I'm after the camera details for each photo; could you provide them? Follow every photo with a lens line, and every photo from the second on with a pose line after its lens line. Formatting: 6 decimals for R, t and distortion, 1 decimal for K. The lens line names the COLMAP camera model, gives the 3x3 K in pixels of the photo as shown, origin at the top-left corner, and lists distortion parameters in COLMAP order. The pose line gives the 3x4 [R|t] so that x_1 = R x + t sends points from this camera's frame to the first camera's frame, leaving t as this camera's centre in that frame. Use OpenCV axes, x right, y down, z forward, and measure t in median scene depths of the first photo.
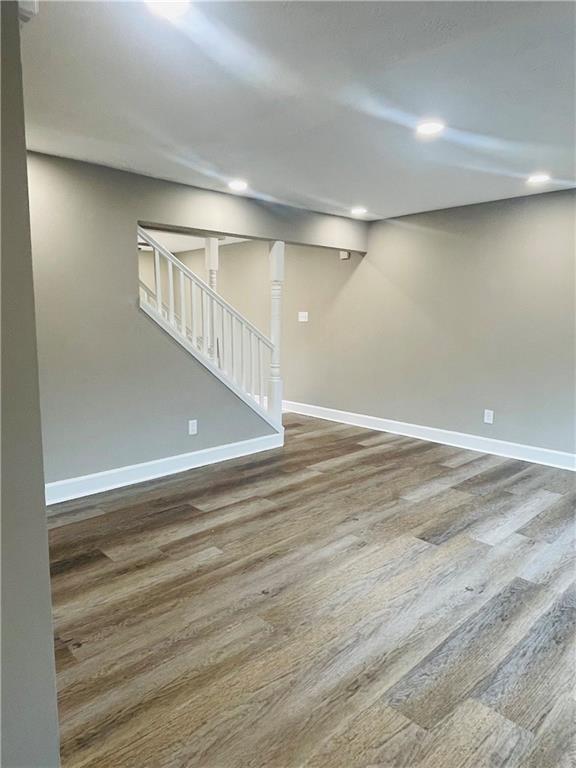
lens RADIAL K [[502.9, 0, 289.7], [0, 502.9, 380.6], [0, 0, 1]] dist [0.015168, -0.007805]
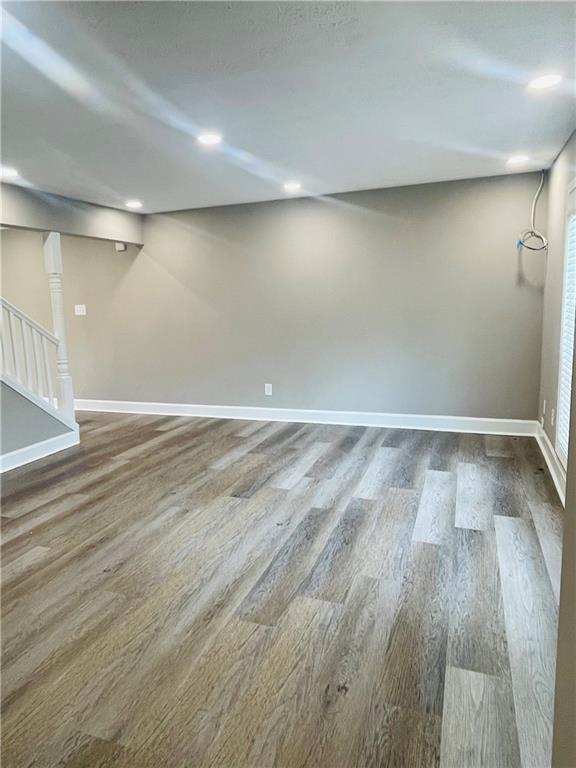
lens RADIAL K [[502.9, 0, 286.2], [0, 502.9, 385.1], [0, 0, 1]] dist [0.015168, -0.007805]
pose [[0.895859, -0.109915, 0.430529, -0.099066], [0.099011, 0.993941, 0.047729, 0.016968], [-0.433166, -0.000132, 0.901314, -0.090064]]
